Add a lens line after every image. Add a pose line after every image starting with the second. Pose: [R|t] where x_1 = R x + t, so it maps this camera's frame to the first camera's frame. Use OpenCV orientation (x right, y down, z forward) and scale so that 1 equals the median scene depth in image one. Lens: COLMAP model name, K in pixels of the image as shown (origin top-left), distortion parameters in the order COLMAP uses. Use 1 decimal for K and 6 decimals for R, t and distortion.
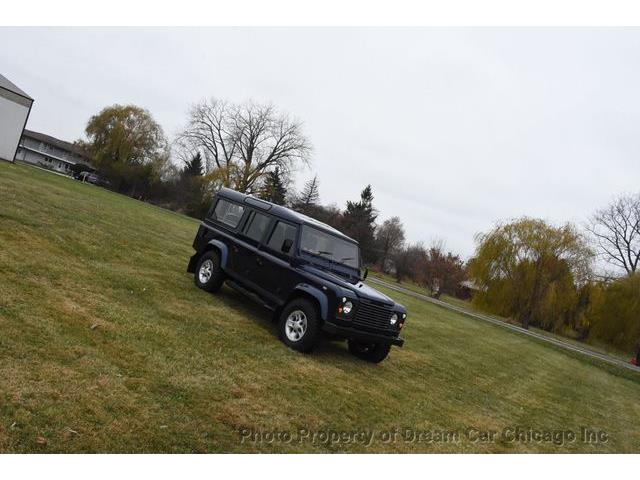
lens RADIAL K [[513.7, 0, 315.4], [0, 513.7, 244.6], [0, 0, 1]] dist [-0.114916, 0.028092]
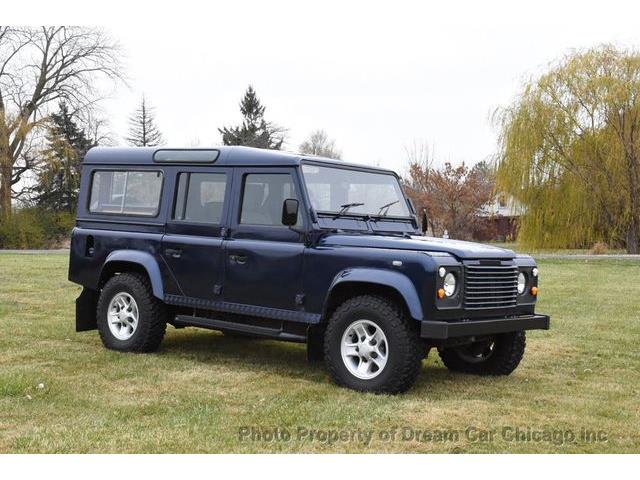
lens RADIAL K [[982.7, 0, 317.6], [0, 982.7, 244.8], [0, 0, 1]] dist [0.290473, 0.000000]
pose [[0.942223, -0.306806, 0.134483, -0.139881], [0.301749, 0.951682, 0.057007, -0.011893], [-0.145475, -0.013133, 0.989275, 0.005308]]
